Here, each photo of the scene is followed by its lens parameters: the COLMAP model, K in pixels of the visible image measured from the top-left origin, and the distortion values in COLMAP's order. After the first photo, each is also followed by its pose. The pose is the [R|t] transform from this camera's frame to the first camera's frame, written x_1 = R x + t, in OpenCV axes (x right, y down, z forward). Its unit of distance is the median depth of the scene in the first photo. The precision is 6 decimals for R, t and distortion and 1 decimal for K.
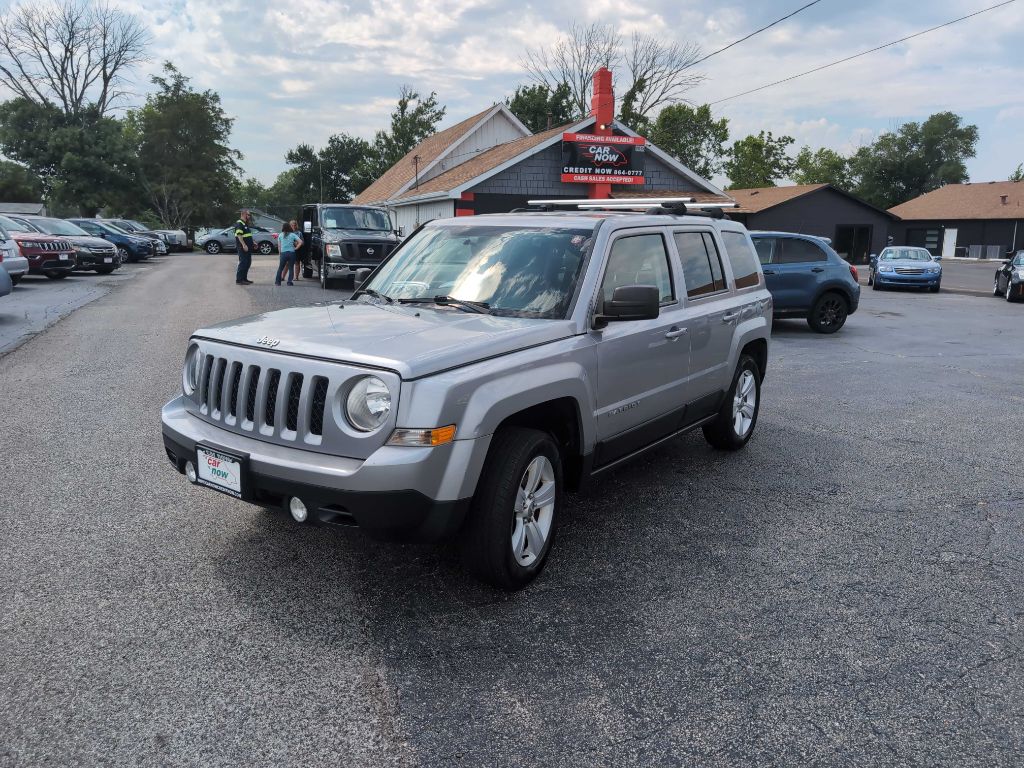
lens RADIAL K [[738.6, 0, 512.0], [0, 738.6, 384.0], [0, 0, 1]] dist [0.008643, -0.006990]
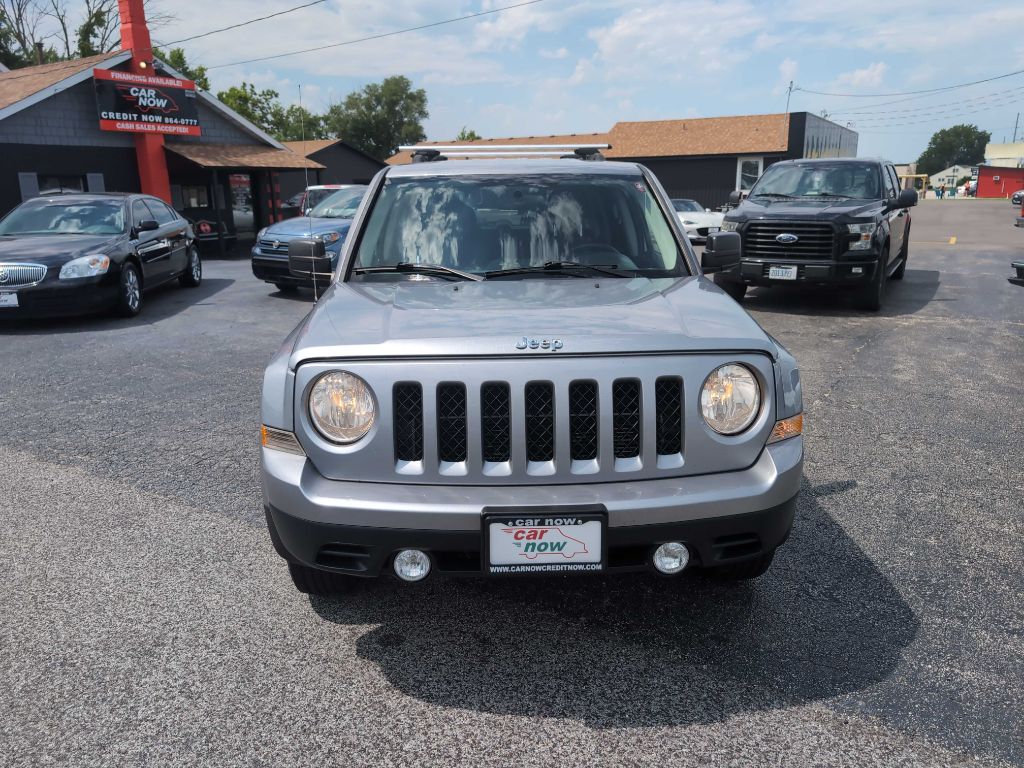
lens RADIAL K [[743.1, 0, 523.2], [0, 743.1, 387.4], [0, 0, 1]] dist [0.005182, -0.002120]
pose [[0.775524, -0.185115, 0.603569, -0.121292], [0.150568, 0.982691, 0.107927, -0.014835], [-0.613100, 0.007178, 0.789973, 0.073824]]
